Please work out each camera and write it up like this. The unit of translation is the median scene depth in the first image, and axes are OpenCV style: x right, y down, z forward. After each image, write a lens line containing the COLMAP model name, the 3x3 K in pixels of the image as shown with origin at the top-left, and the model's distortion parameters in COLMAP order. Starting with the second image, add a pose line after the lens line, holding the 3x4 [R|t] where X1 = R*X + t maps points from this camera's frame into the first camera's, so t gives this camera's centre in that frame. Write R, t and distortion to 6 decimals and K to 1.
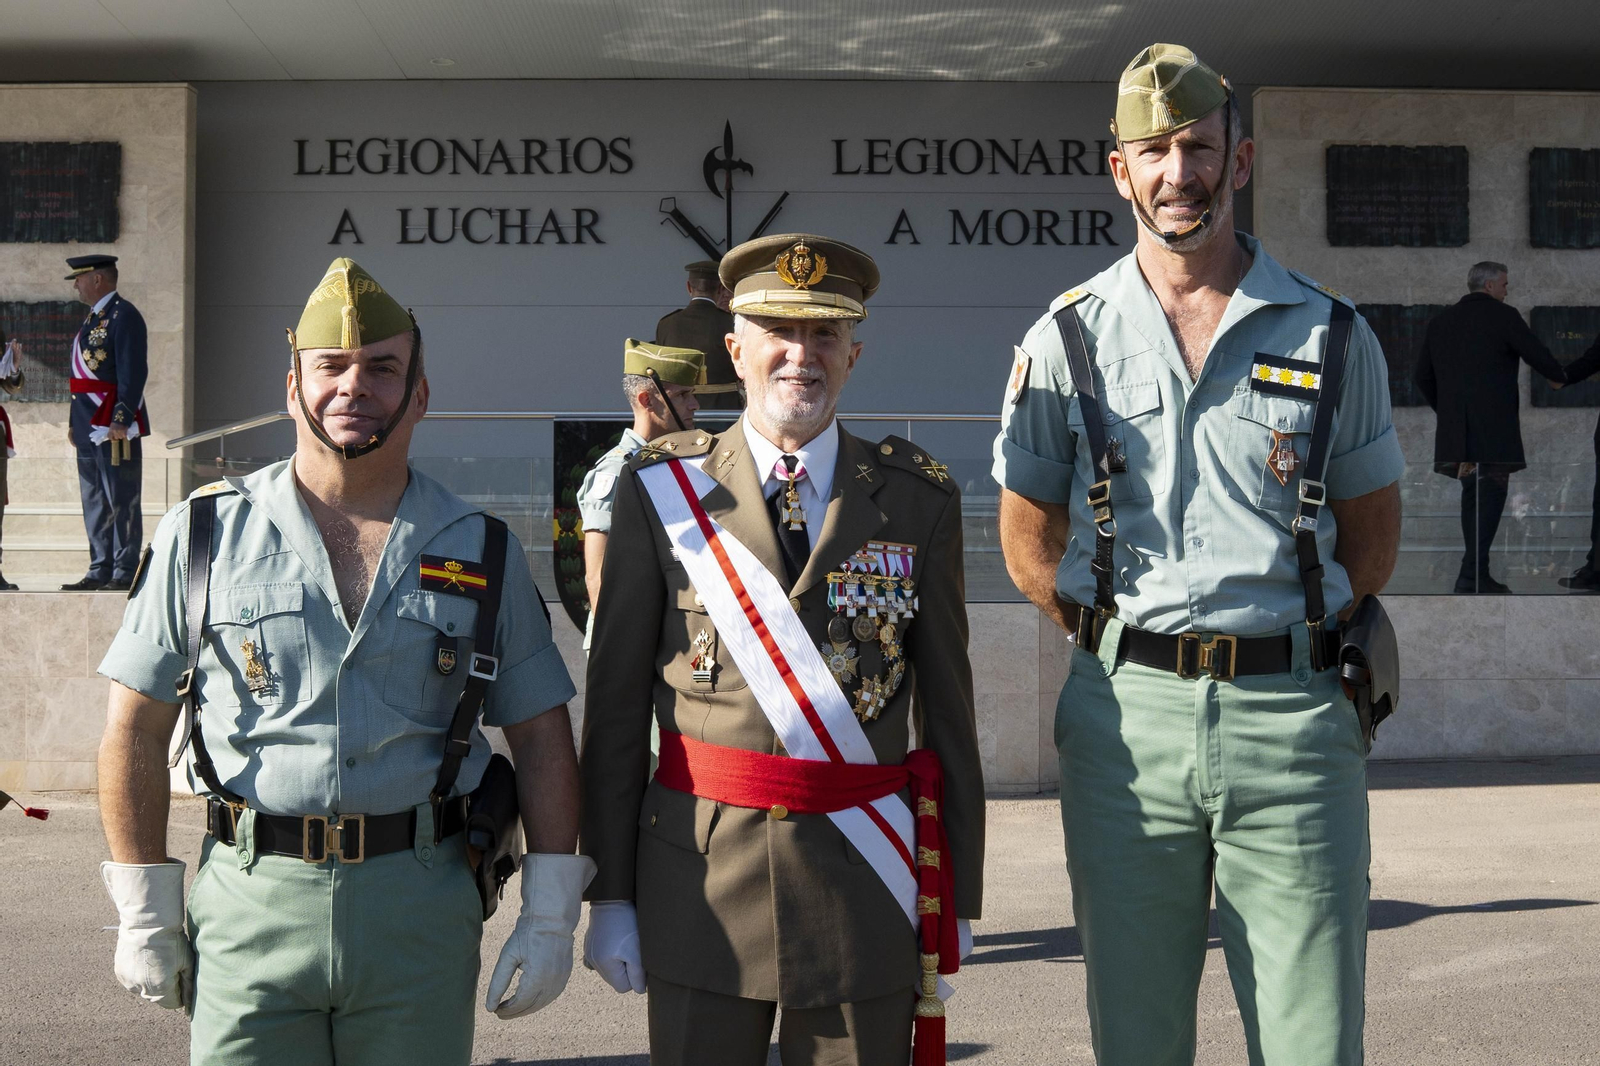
lens RADIAL K [[2180.9, 0, 828.7], [0, 2180.9, 466.5], [0, 0, 1]] dist [-0.093670, -0.005354]
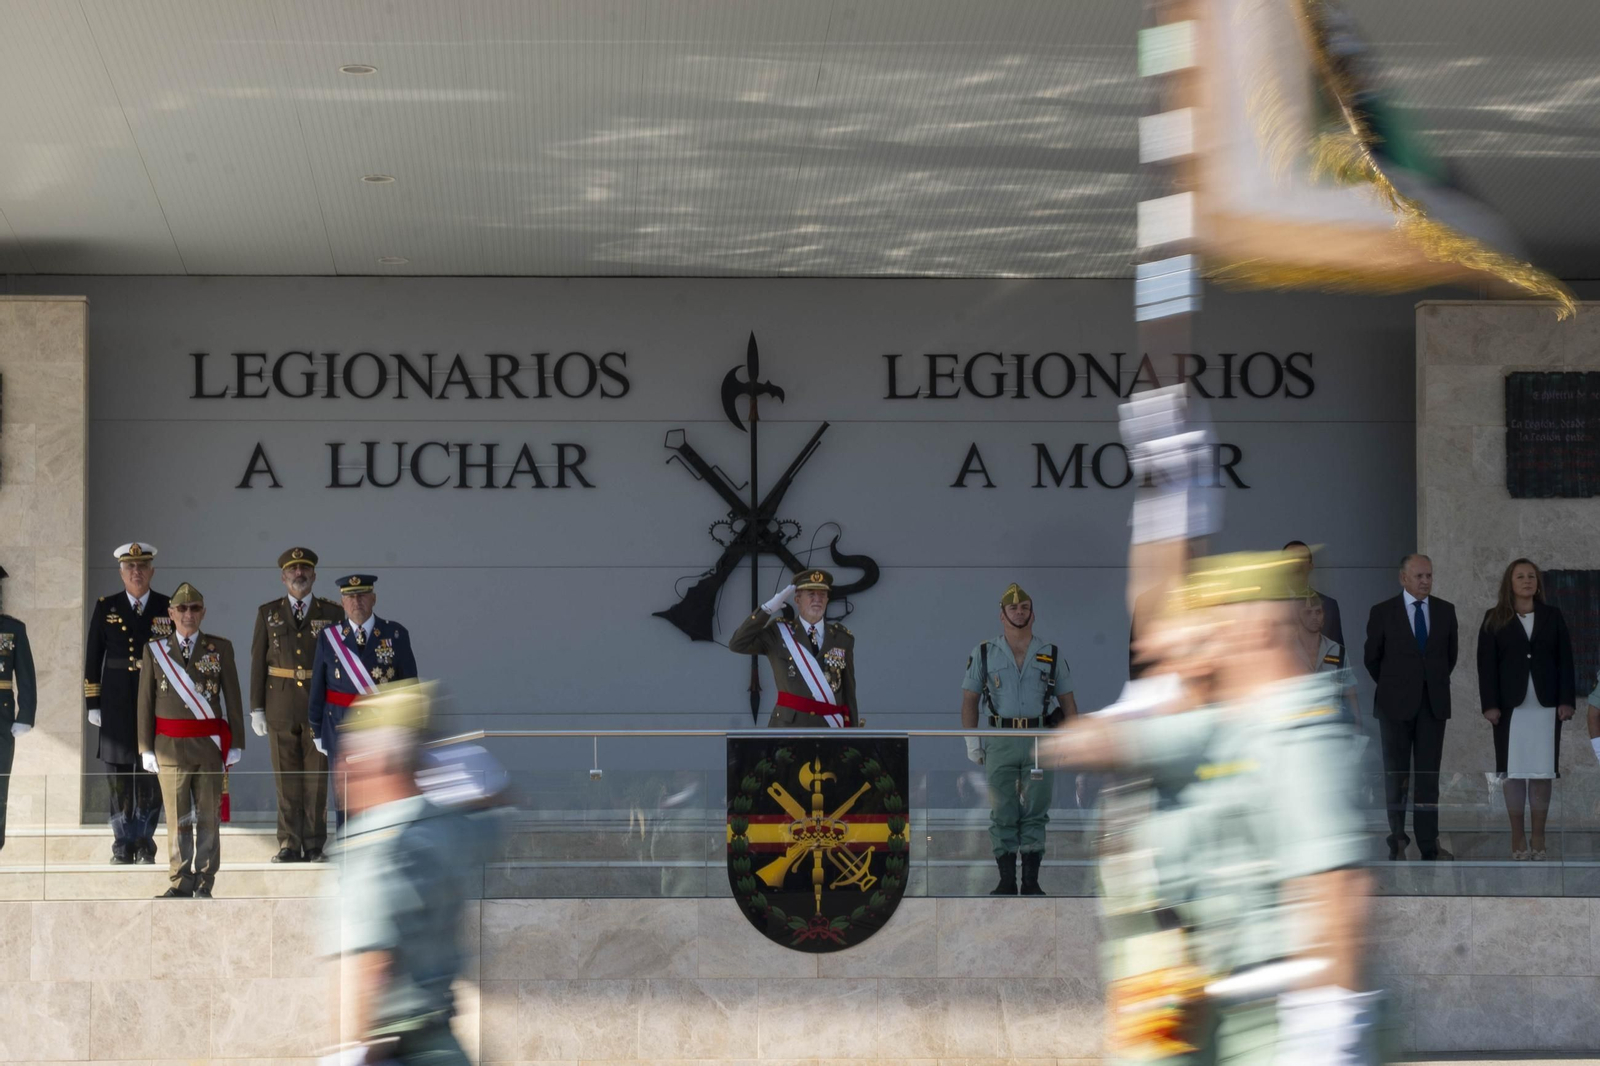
lens RADIAL K [[5326.6, 0, 816.6], [0, 5326.6, 516.3], [0, 0, 1]] dist [0.498576, -0.865827]
pose [[0.999380, -0.001808, 0.035153, -0.092034], [0.003381, 0.998993, -0.044749, -0.006090], [-0.035036, 0.044840, 0.998380, -0.935600]]
